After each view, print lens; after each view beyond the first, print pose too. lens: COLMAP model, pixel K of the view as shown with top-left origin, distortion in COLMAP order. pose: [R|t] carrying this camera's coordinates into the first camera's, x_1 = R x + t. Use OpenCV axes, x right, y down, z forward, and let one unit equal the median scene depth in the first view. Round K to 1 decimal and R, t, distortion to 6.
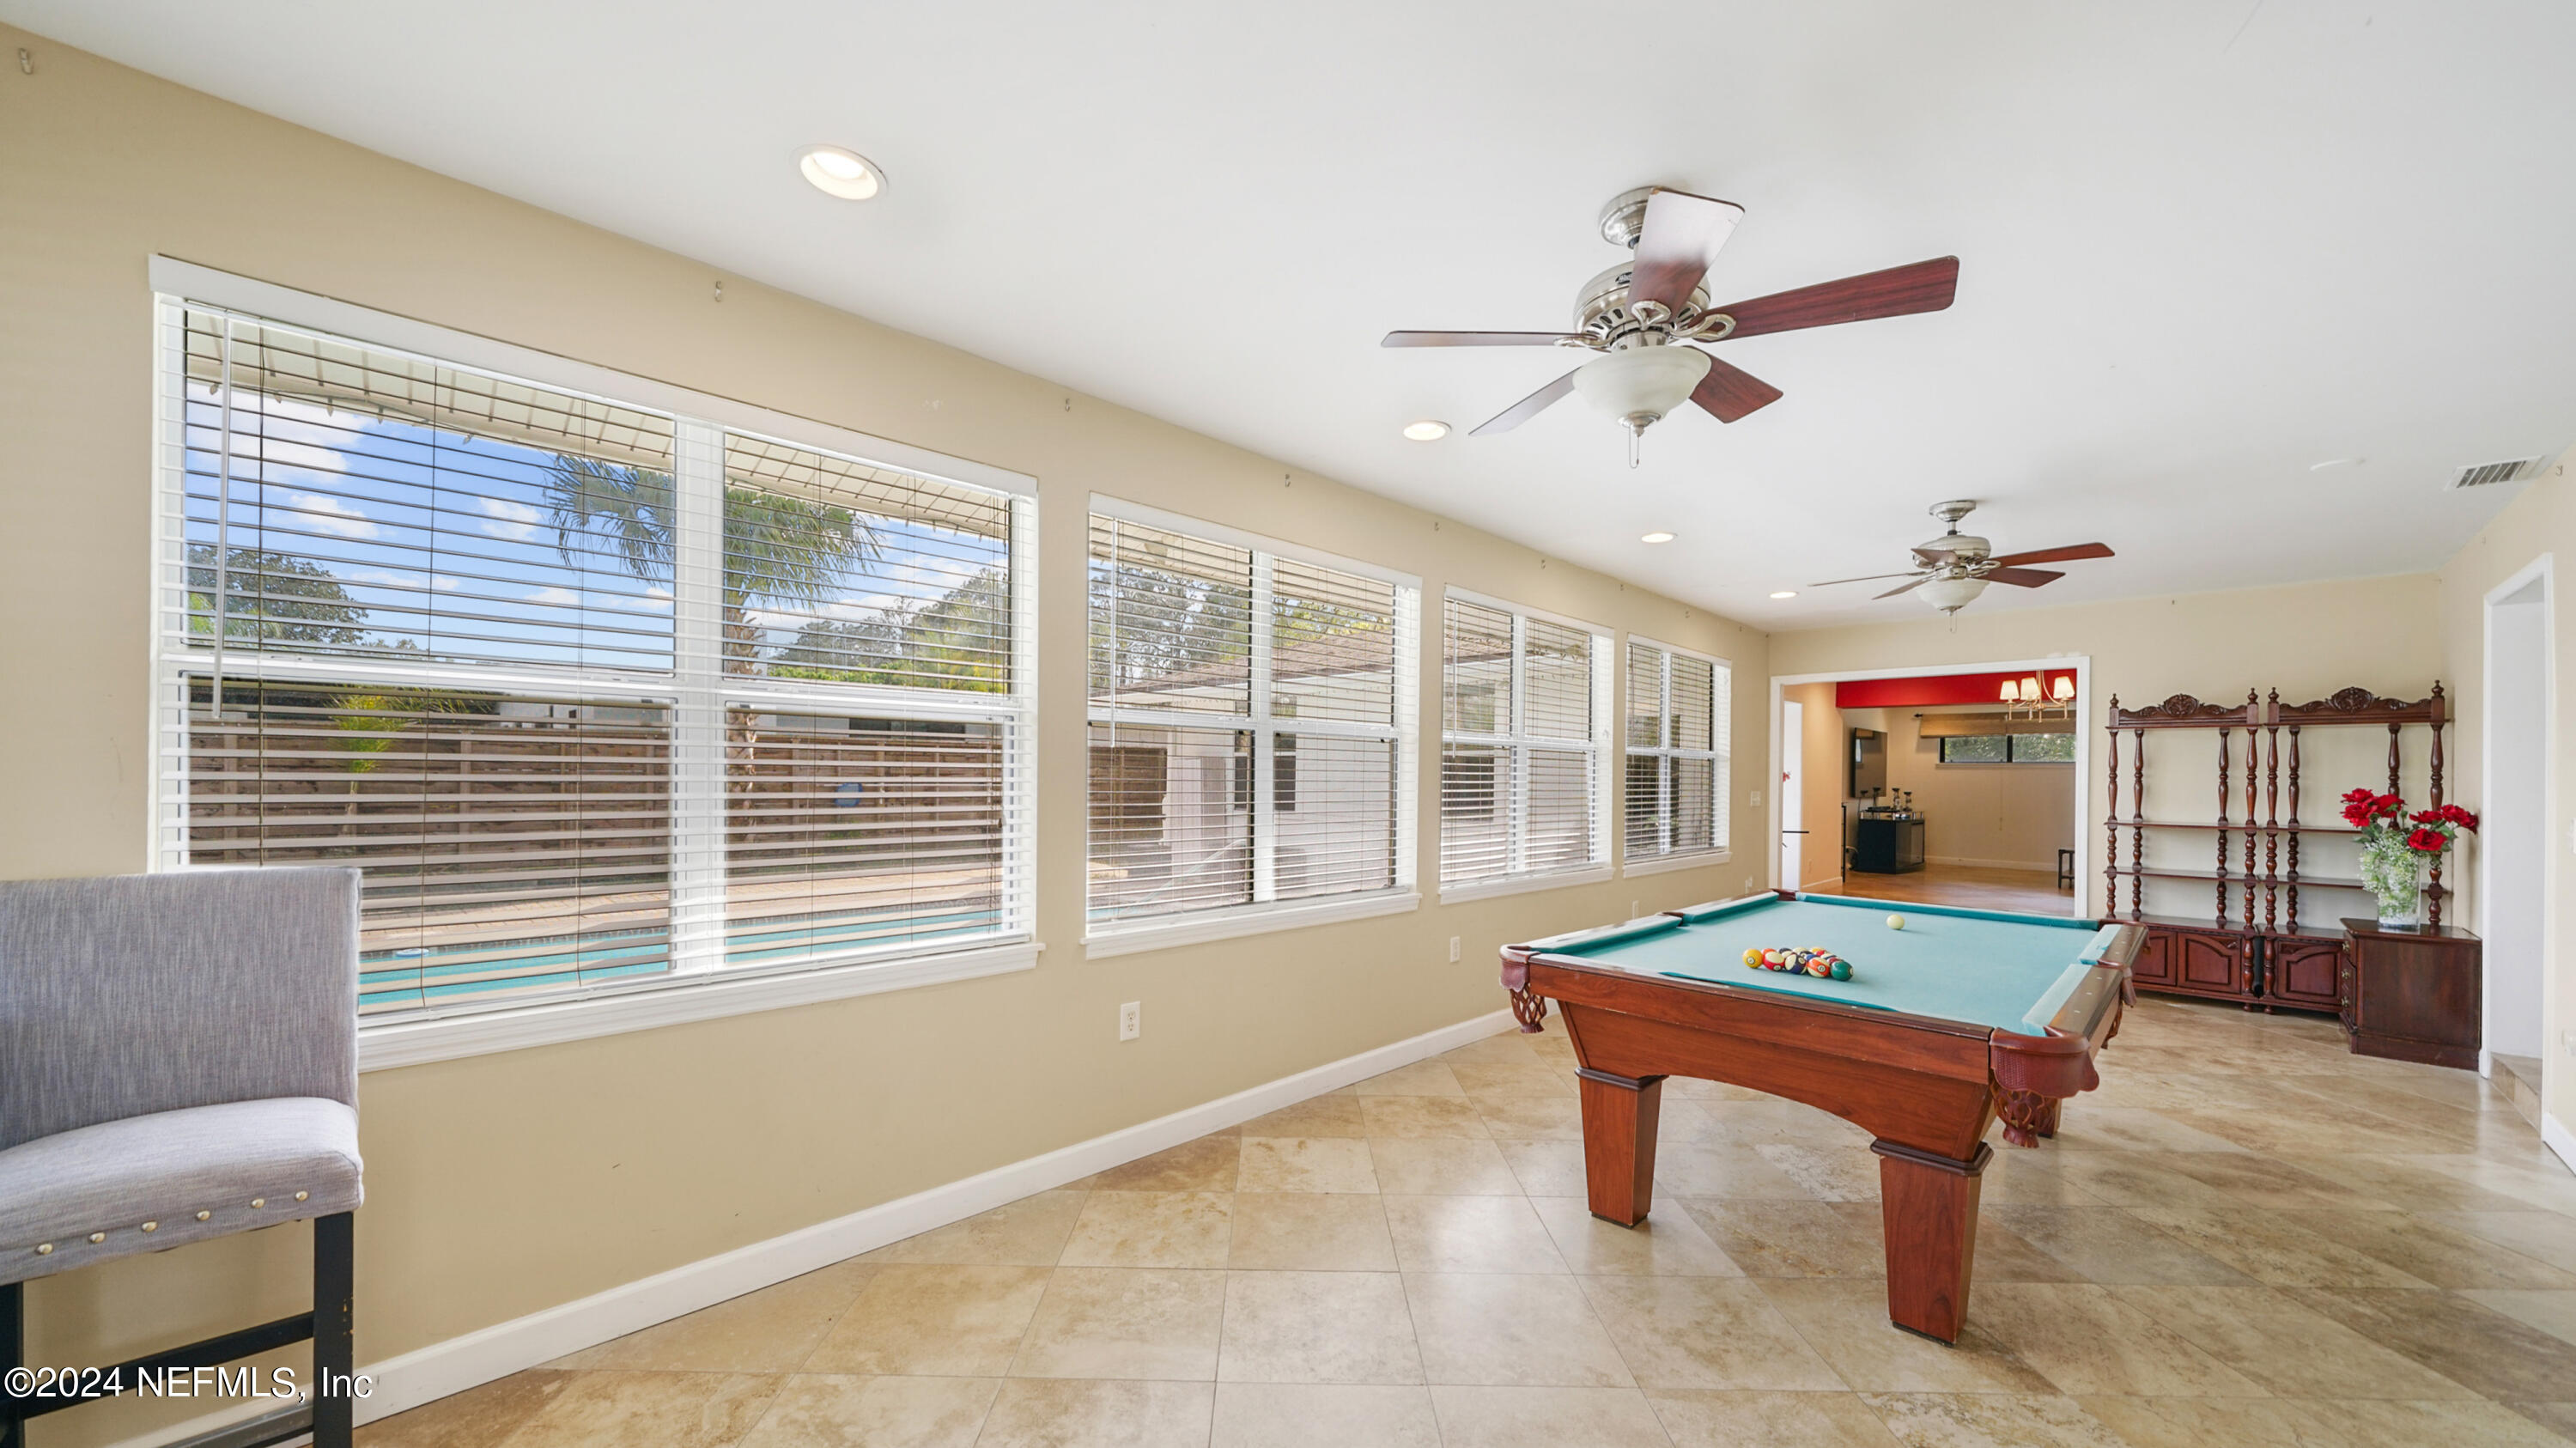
lens RADIAL K [[930.5, 0, 1275.4], [0, 930.5, 766.2], [0, 0, 1]] dist [-0.000115, -0.000055]
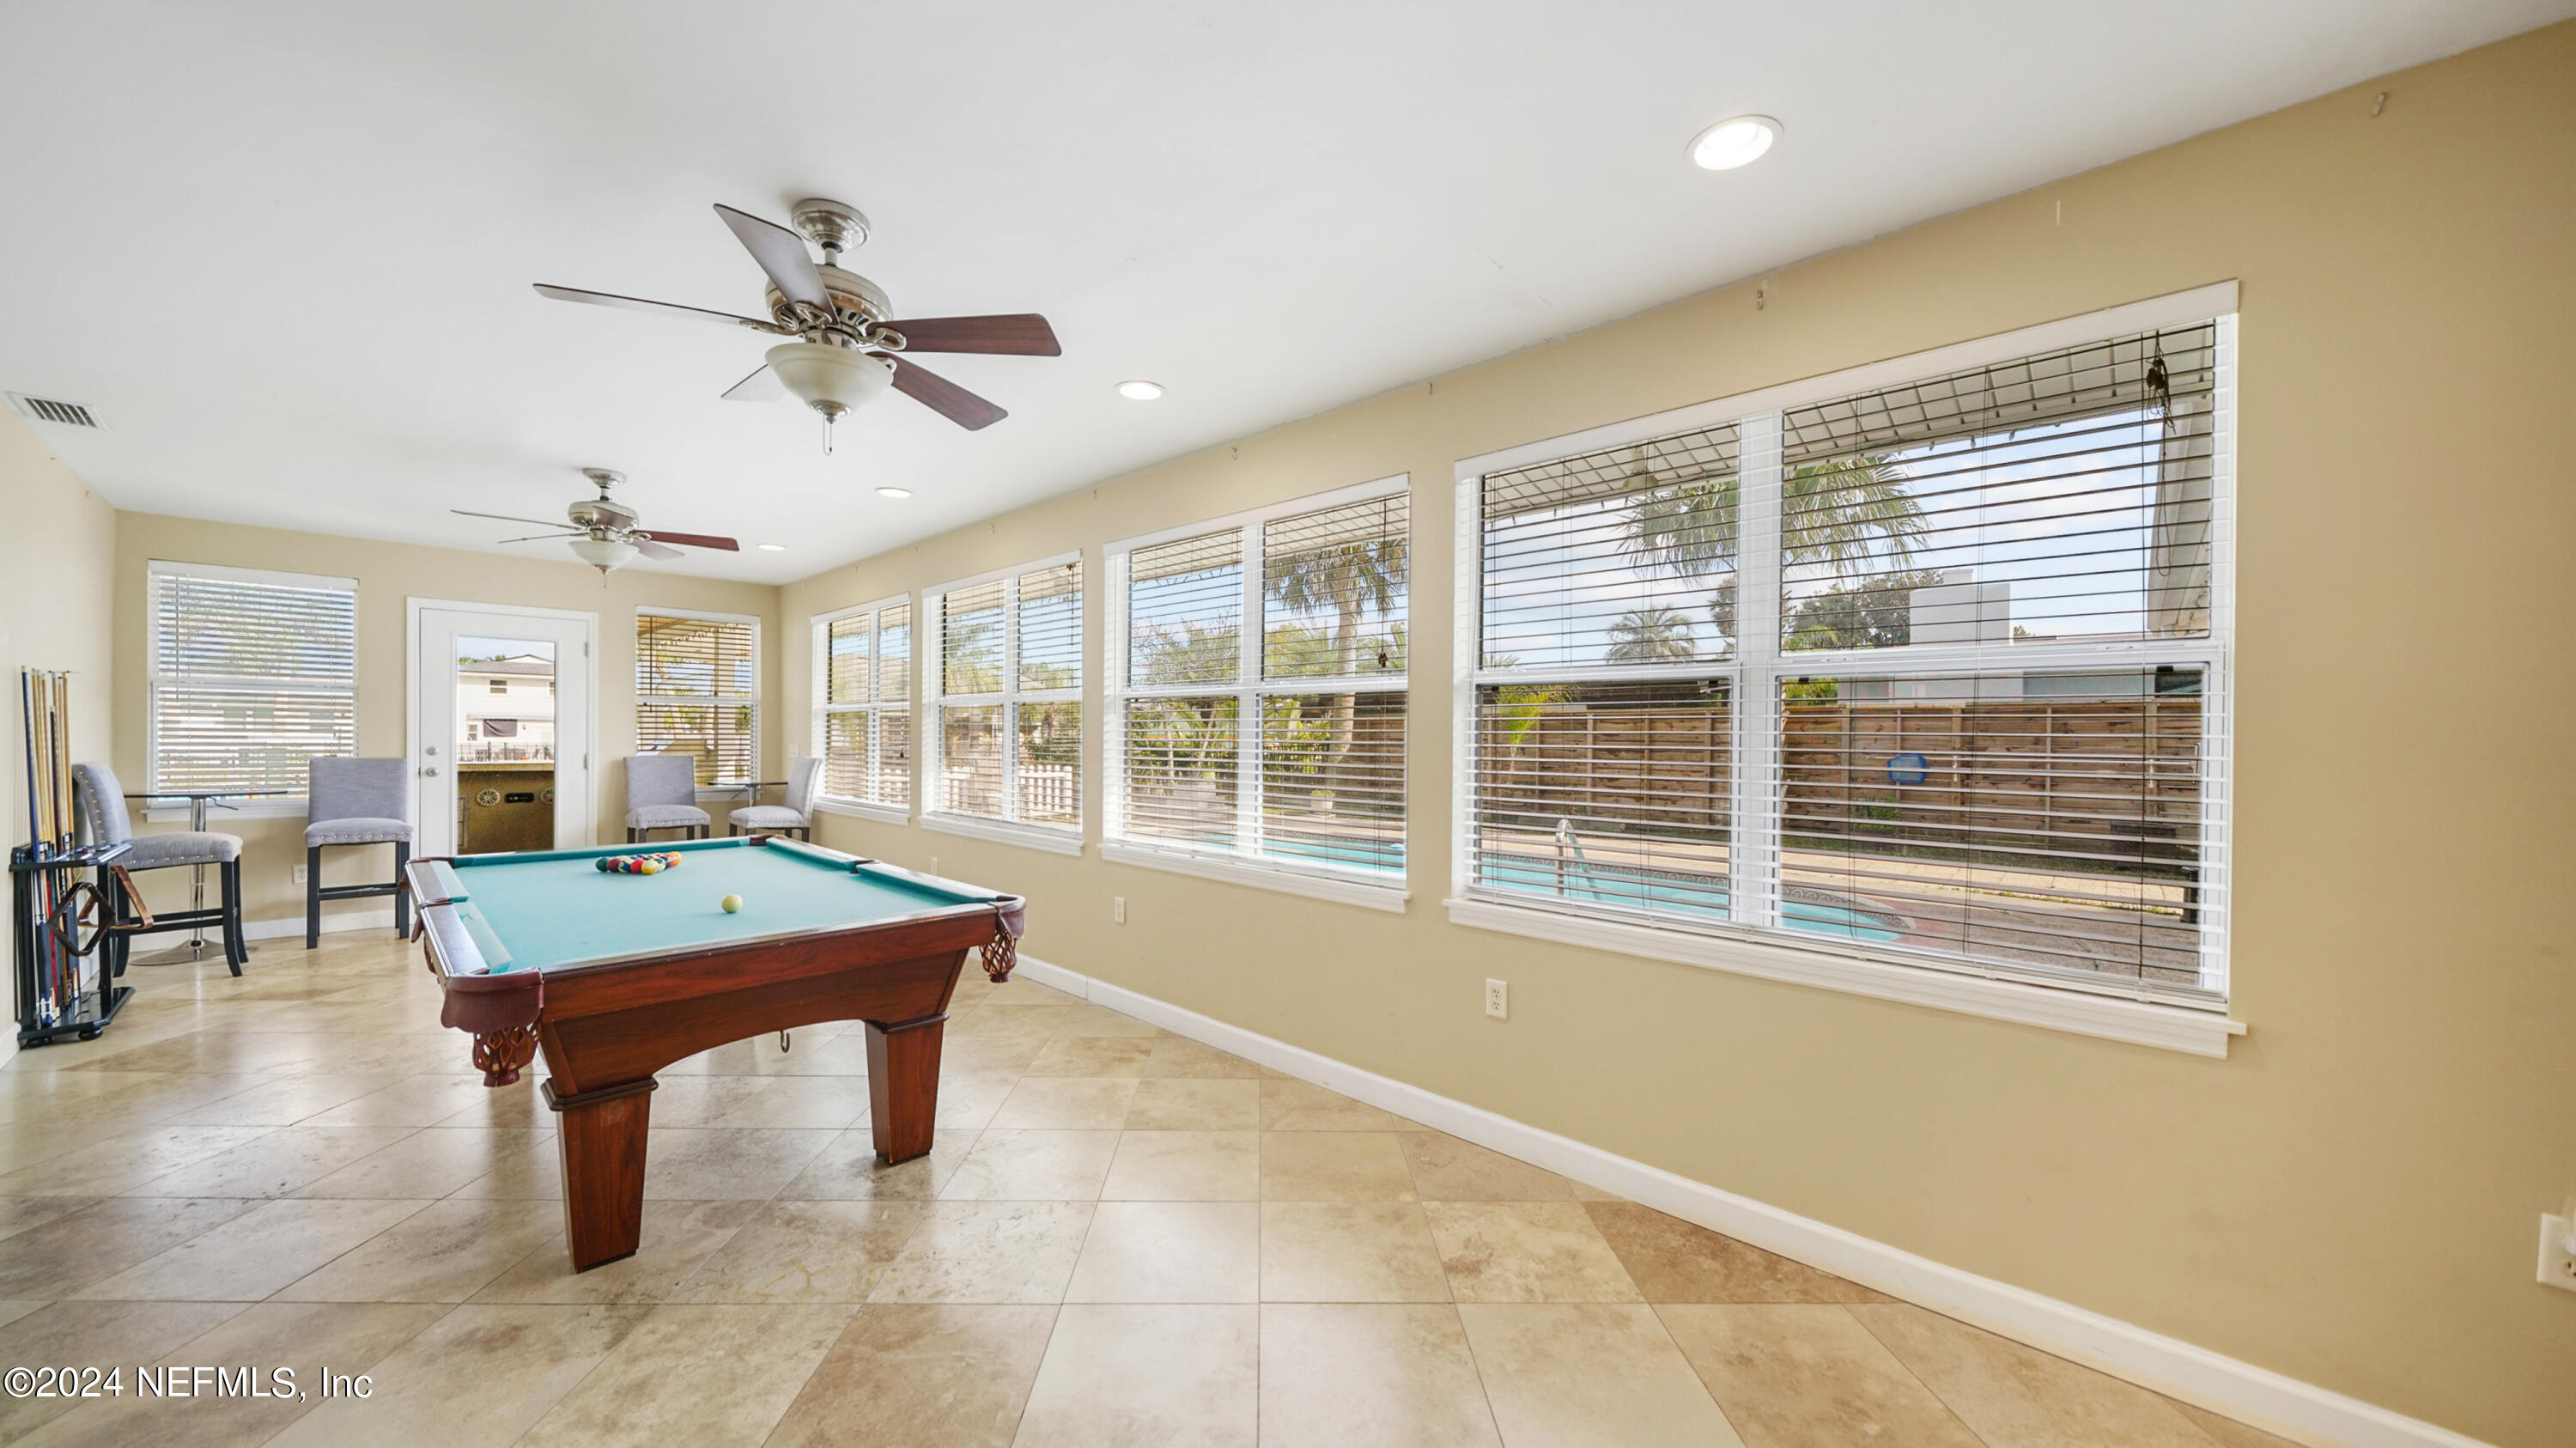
lens RADIAL K [[899.5, 0, 1278.5], [0, 899.5, 735.1], [0, 0, 1]] dist [-0.000585, -0.000129]
pose [[0.042977, -0.011276, -0.999012, 0.951268], [-0.000563, 0.999936, -0.011310, 0.020536], [0.999076, 0.001049, 0.042967, 0.934171]]
